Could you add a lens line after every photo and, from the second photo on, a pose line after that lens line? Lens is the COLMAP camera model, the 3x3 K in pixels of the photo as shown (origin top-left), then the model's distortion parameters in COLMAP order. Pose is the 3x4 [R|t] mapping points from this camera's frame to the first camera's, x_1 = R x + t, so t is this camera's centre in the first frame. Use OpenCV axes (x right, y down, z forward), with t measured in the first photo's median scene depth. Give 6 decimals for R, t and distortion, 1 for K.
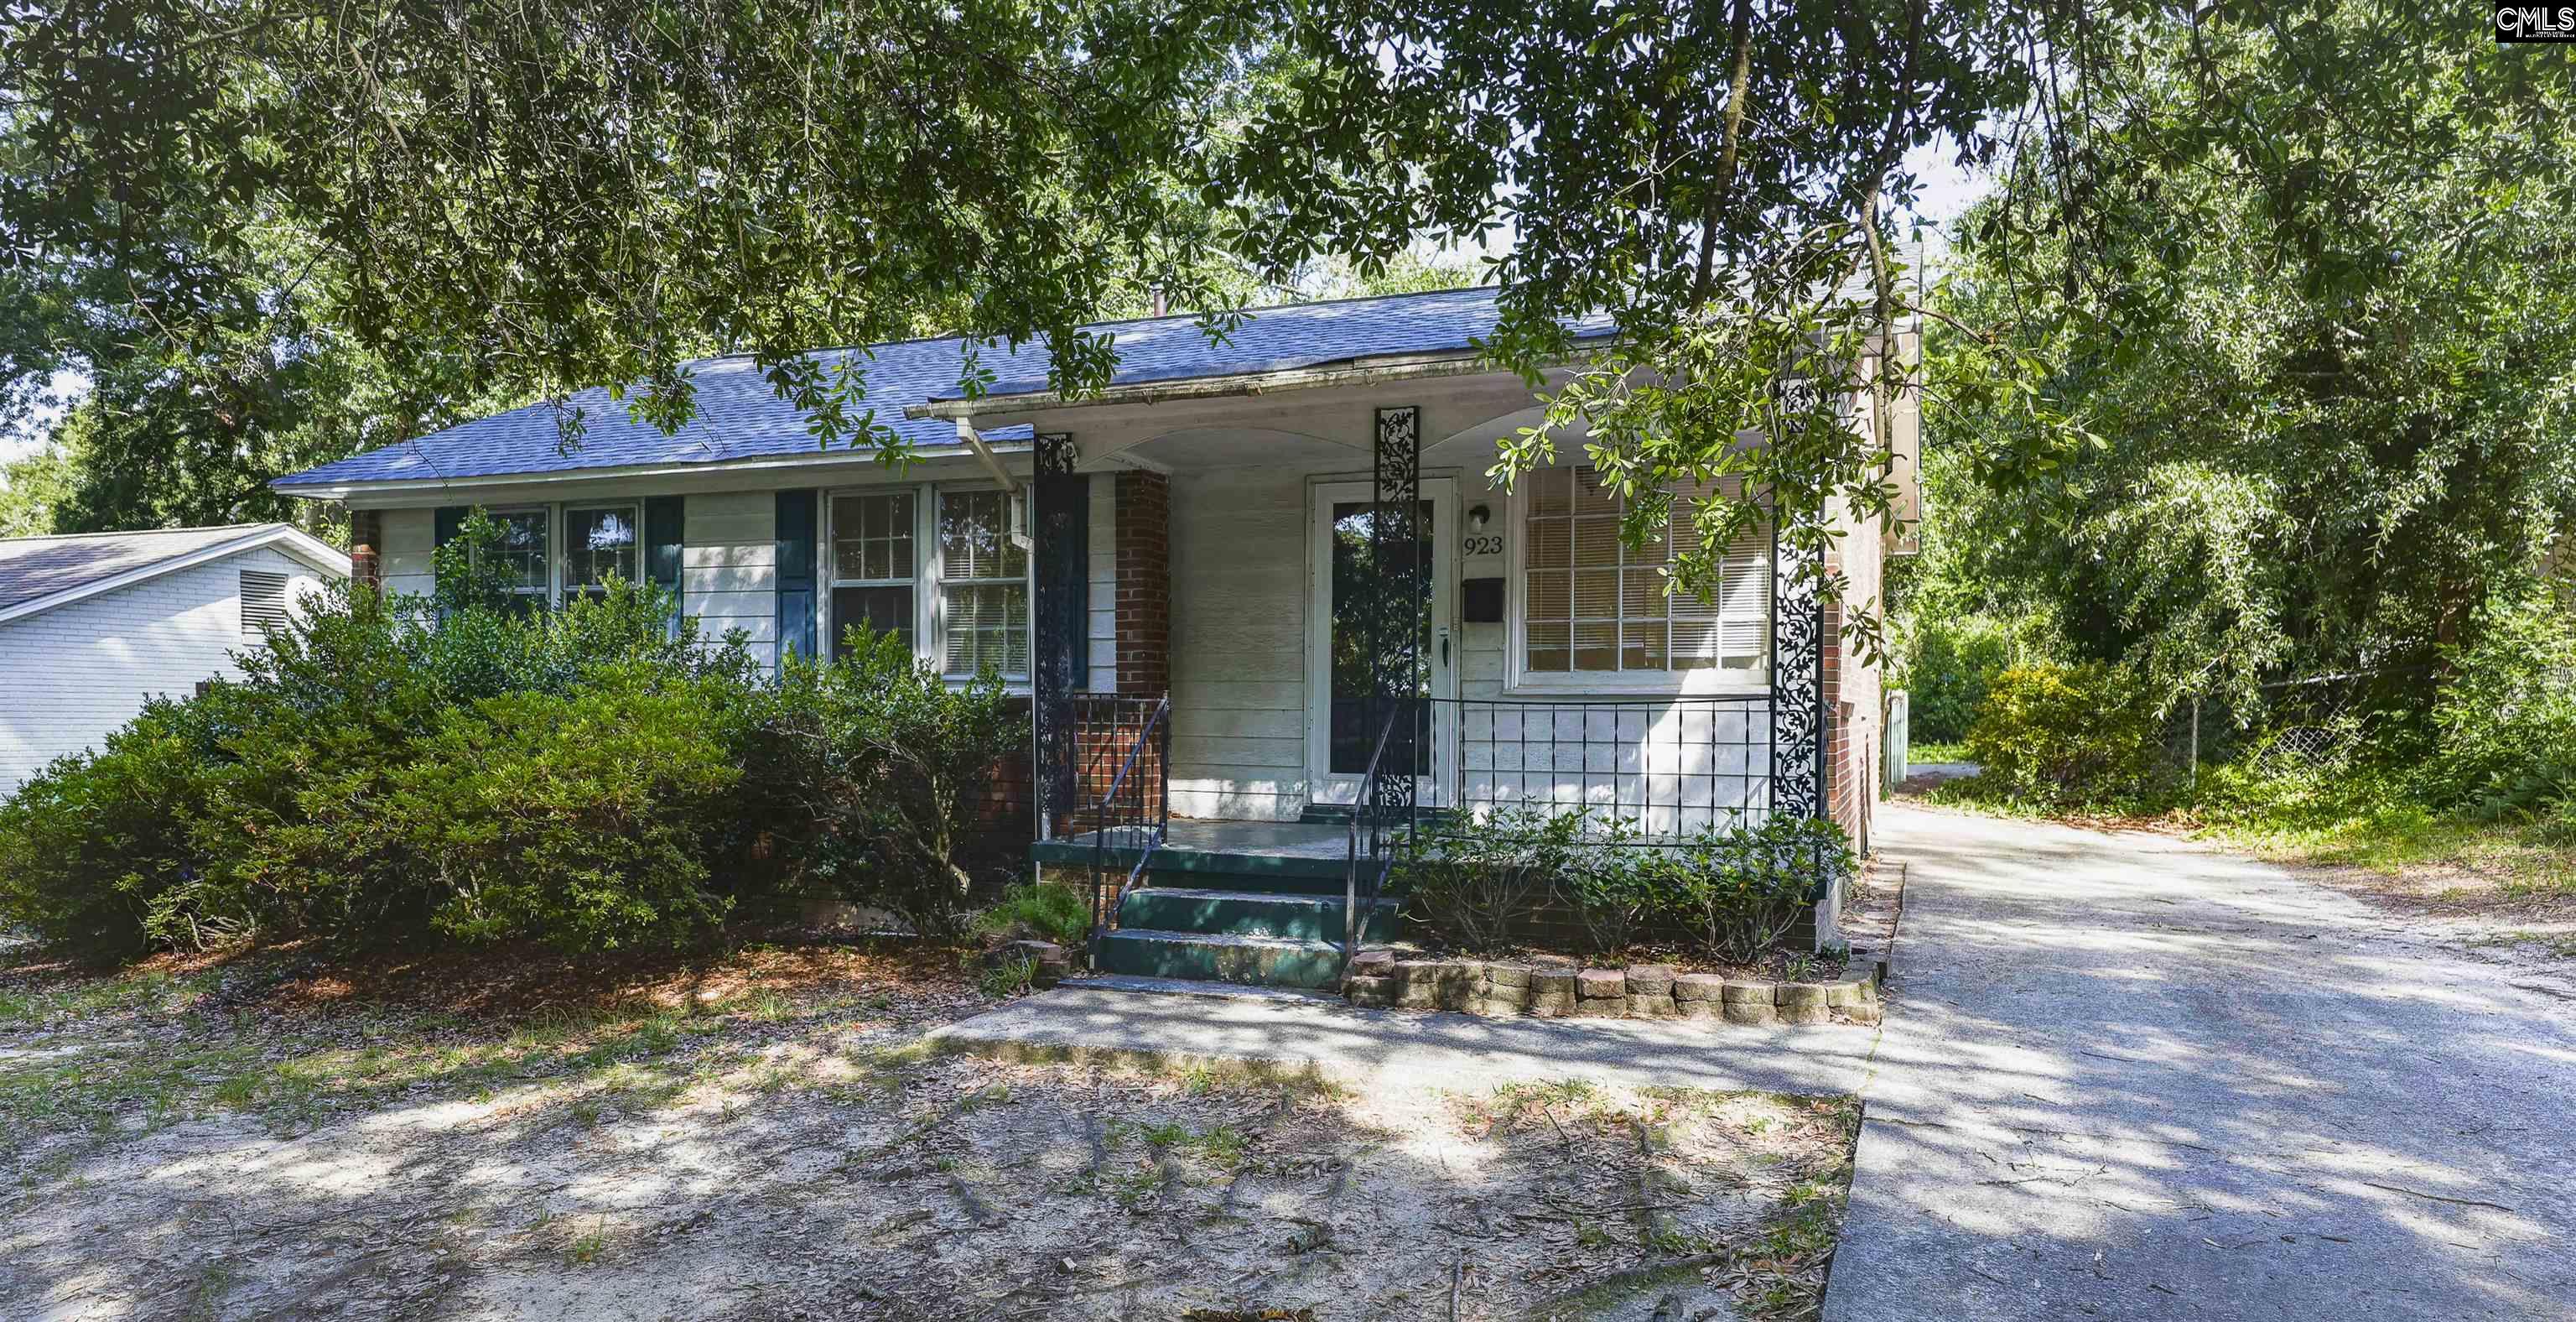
lens RADIAL K [[1575.7, 0, 1288.0], [0, 1575.7, 661.0], [0, 0, 1]] dist [-0.000131, -0.000021]
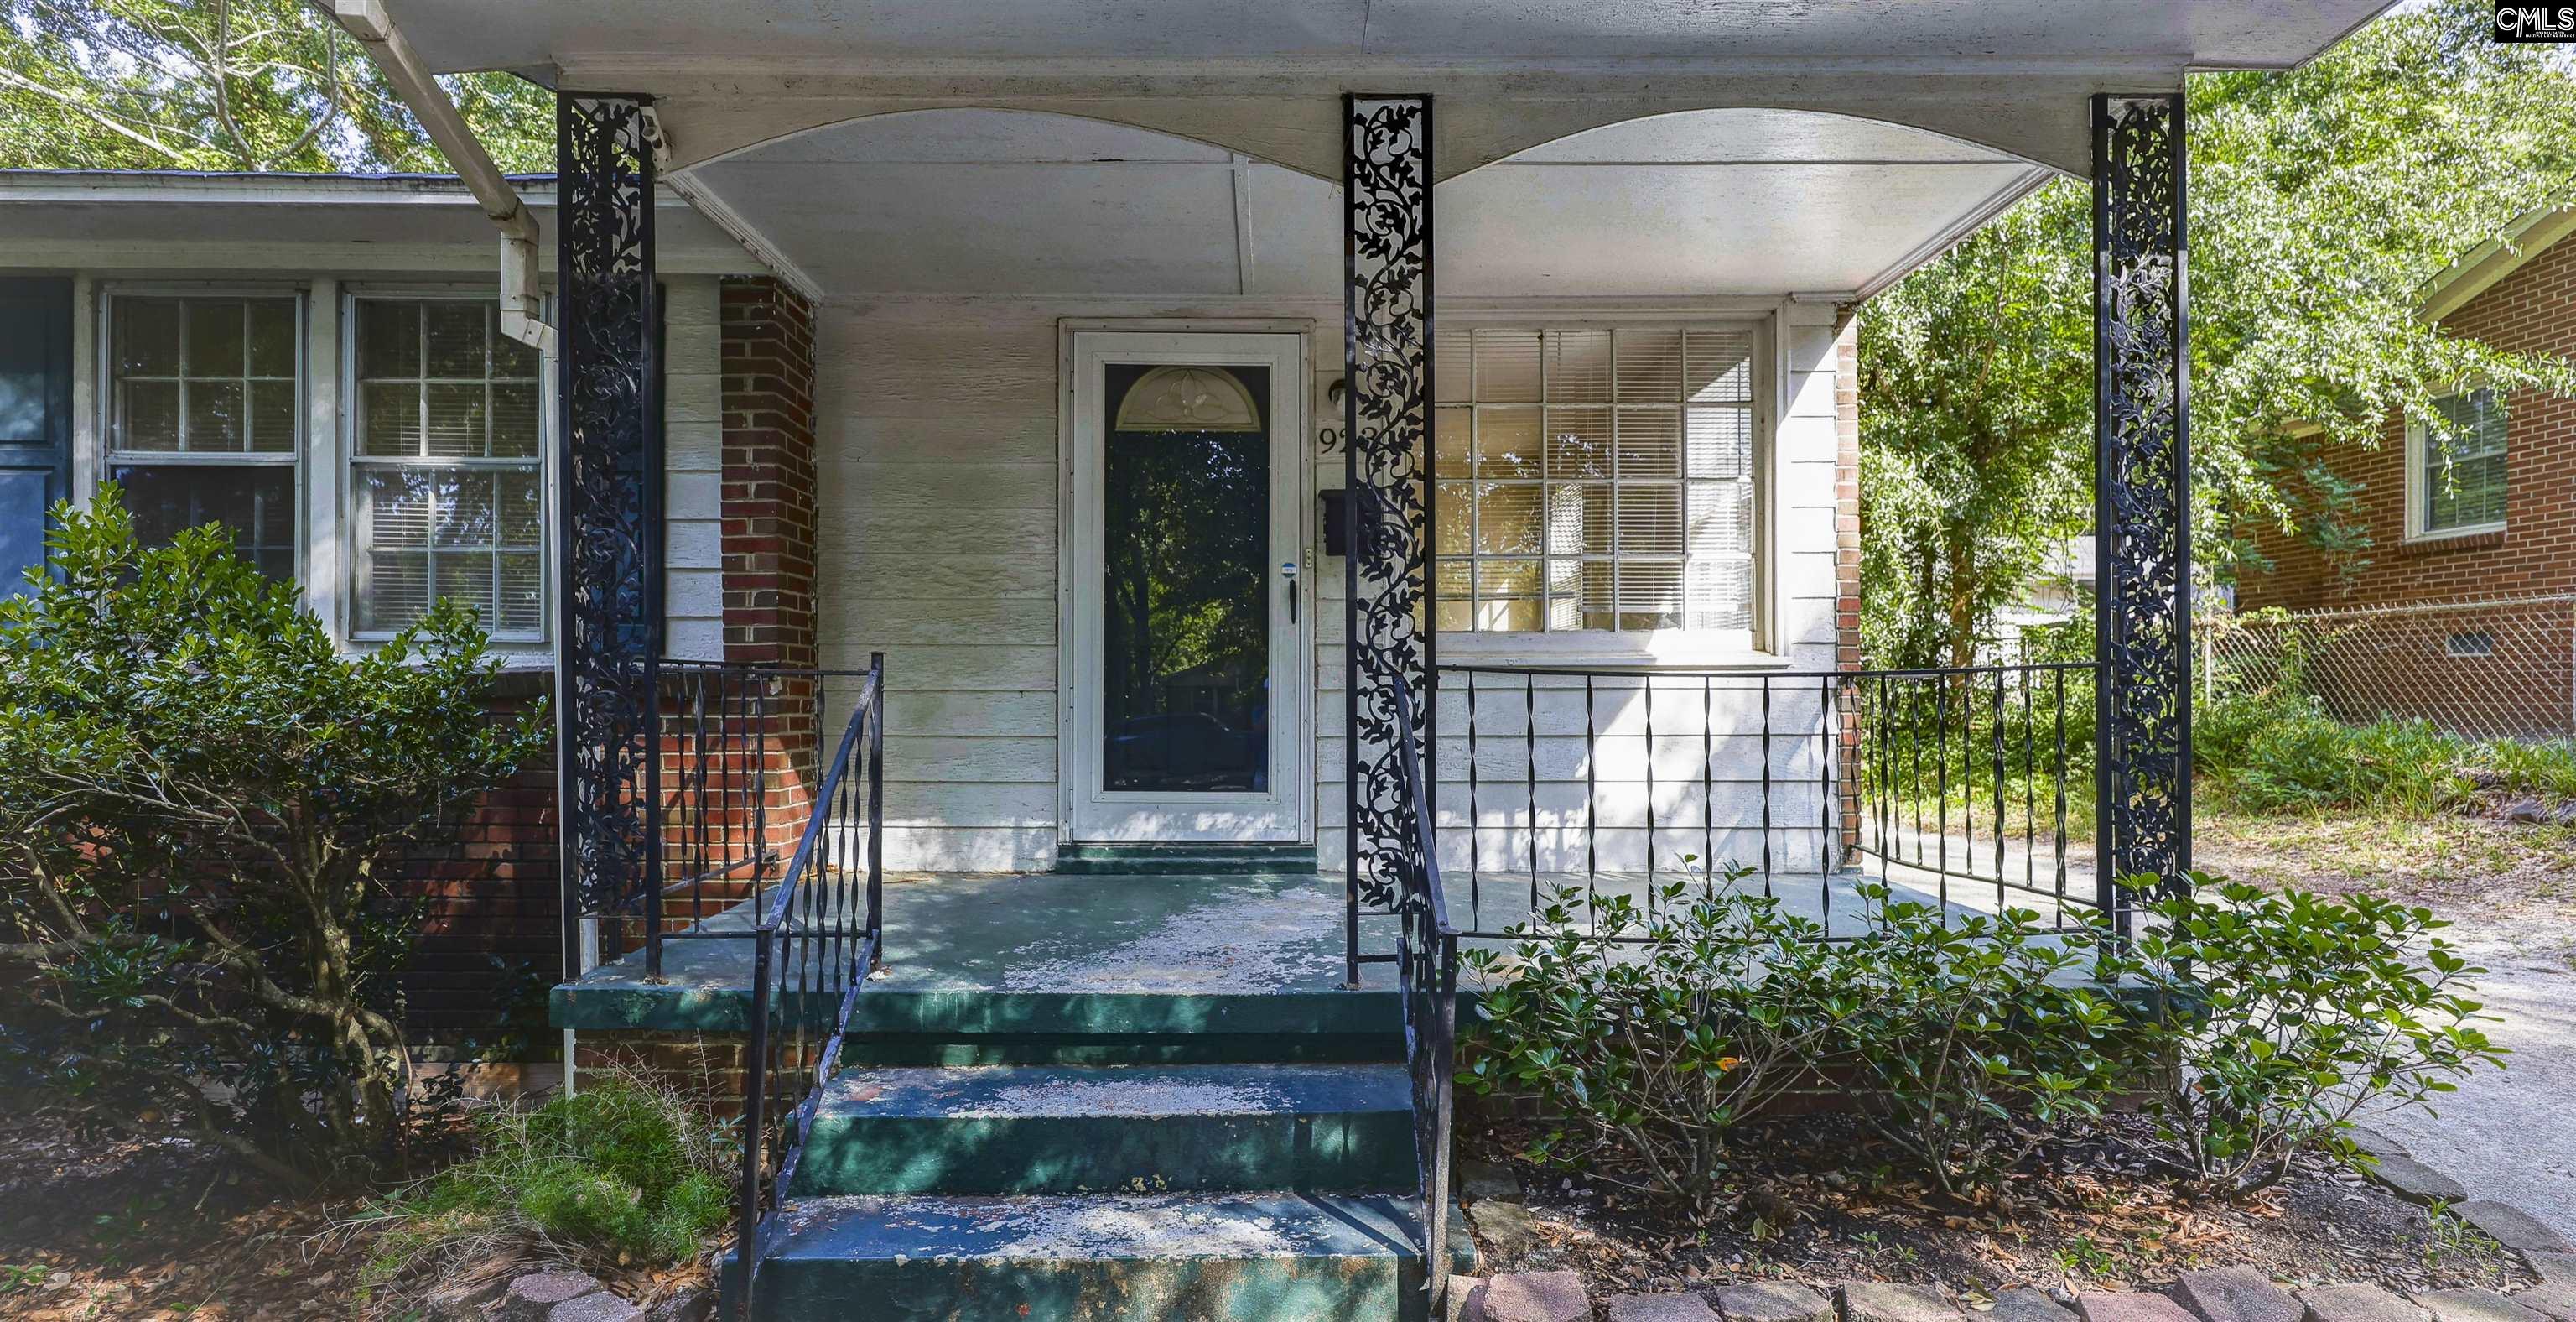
lens RADIAL K [[1212.9, 0, 1288.0], [0, 1212.9, 661.0], [0, 0, 1]] dist [0.001647, 0.000281]
pose [[0.925791, 0.001304, 0.378033, -0.087218], [-0.005356, 0.999939, 0.009667, 0.014143], [-0.377997, -0.010975, 0.925742, 0.526417]]
